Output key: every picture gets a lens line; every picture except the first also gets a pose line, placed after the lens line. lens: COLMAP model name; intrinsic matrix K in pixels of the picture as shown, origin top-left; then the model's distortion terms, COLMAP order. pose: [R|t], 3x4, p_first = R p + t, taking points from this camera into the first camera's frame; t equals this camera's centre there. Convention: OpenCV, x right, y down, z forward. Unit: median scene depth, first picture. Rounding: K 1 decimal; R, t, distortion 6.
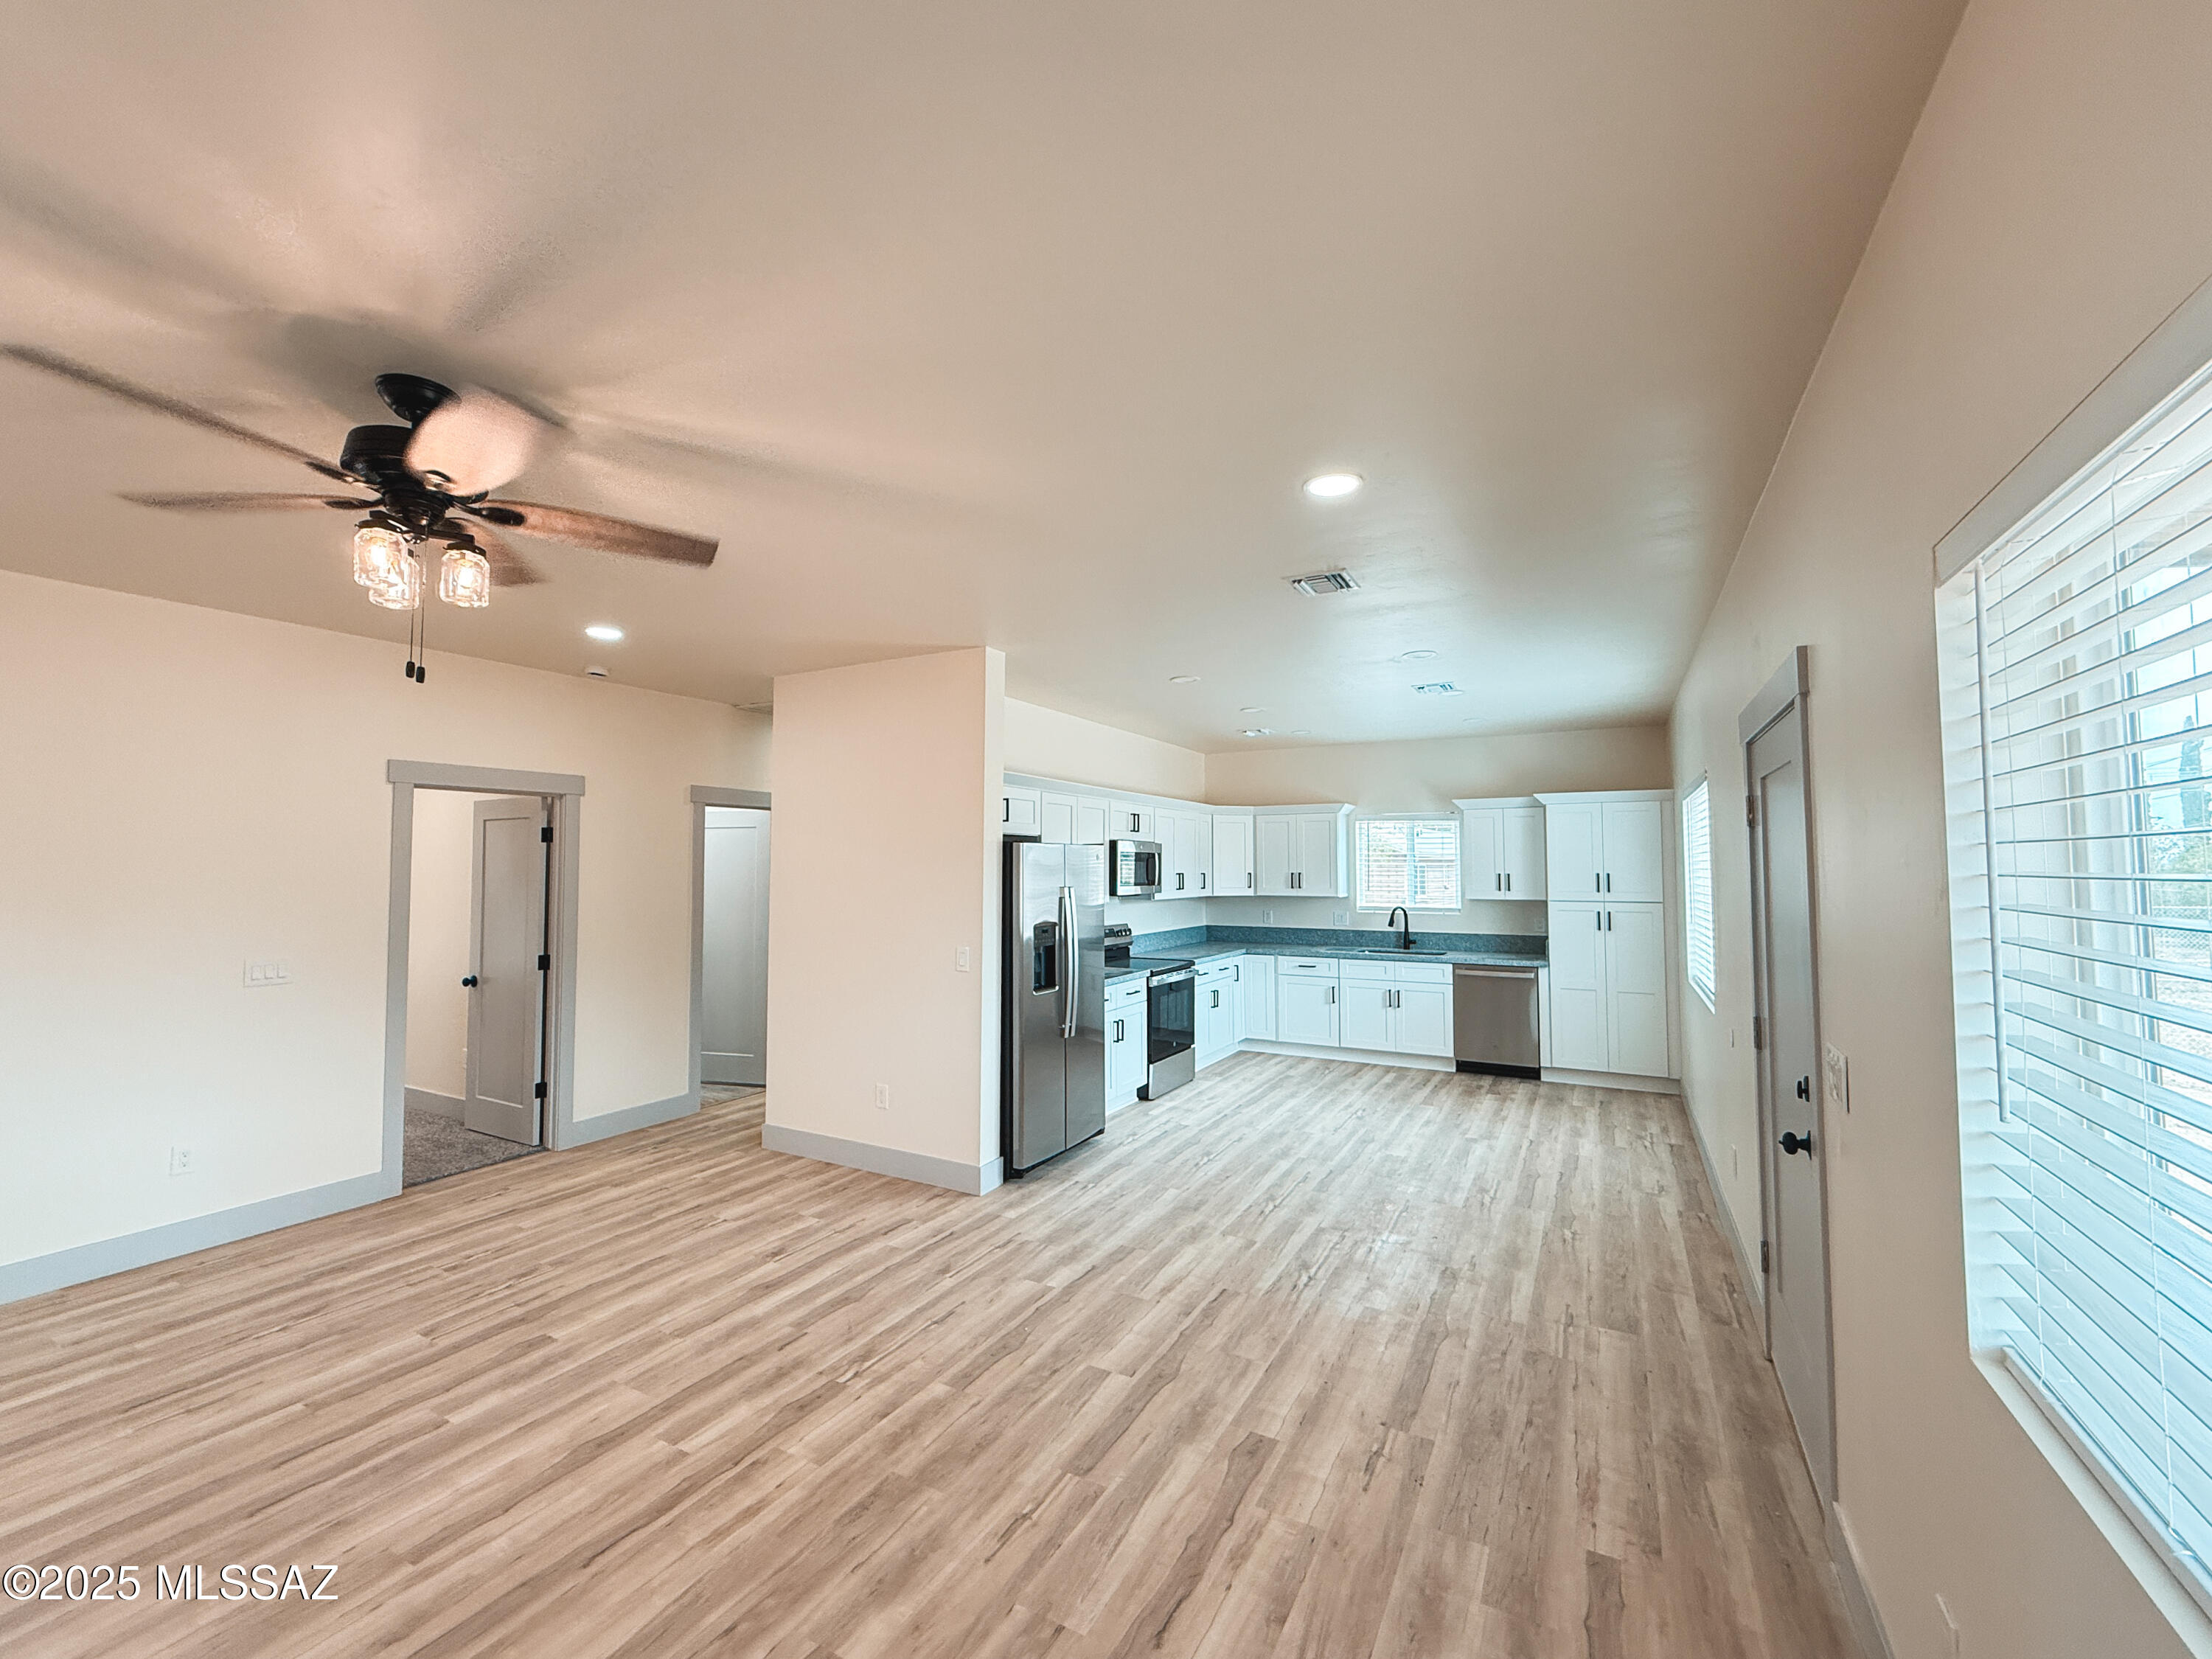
lens RADIAL K [[898.4, 0, 1106.0], [0, 898.4, 829.5], [0, 0, 1]] dist [-0.000746, 0.000507]
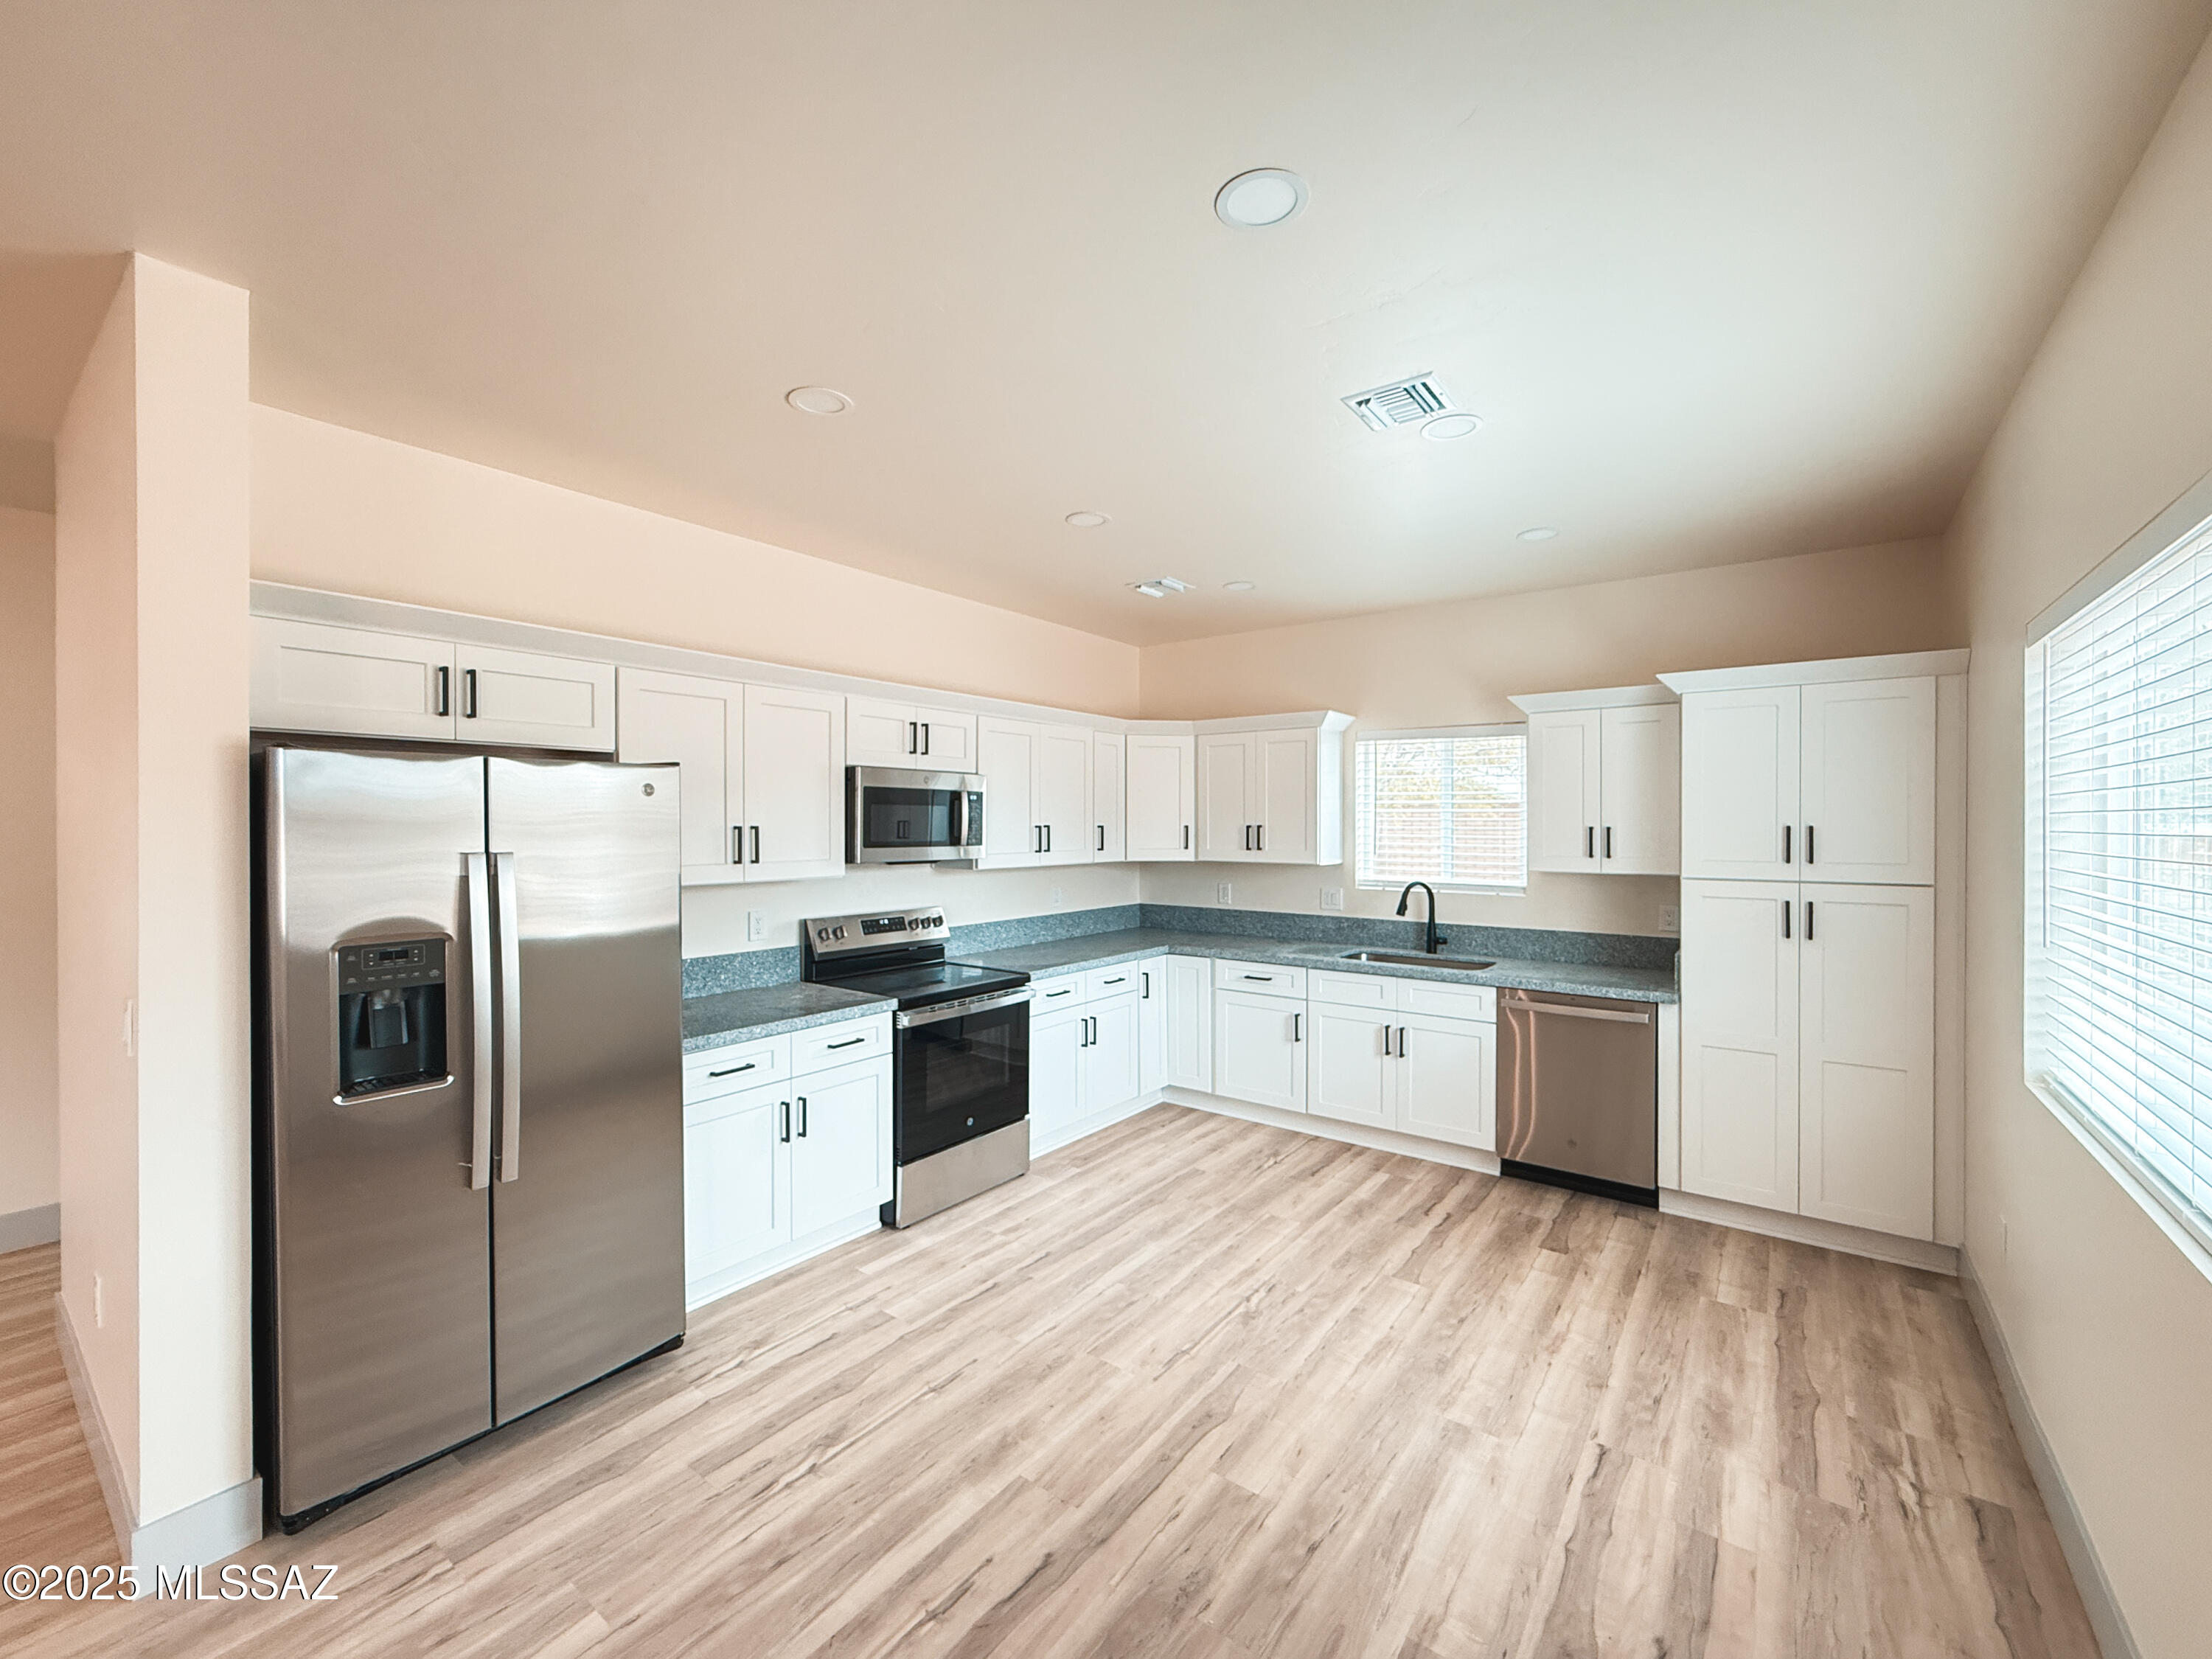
lens RADIAL K [[898.4, 0, 1106.0], [0, 898.4, 829.5], [0, 0, 1]] dist [-0.000746, 0.000507]
pose [[0.989994, 0.001249, -0.141101, 0.233492], [0.005805, 0.998754, 0.049569, 0.023244], [0.140987, -0.049892, 0.988753, 0.435490]]
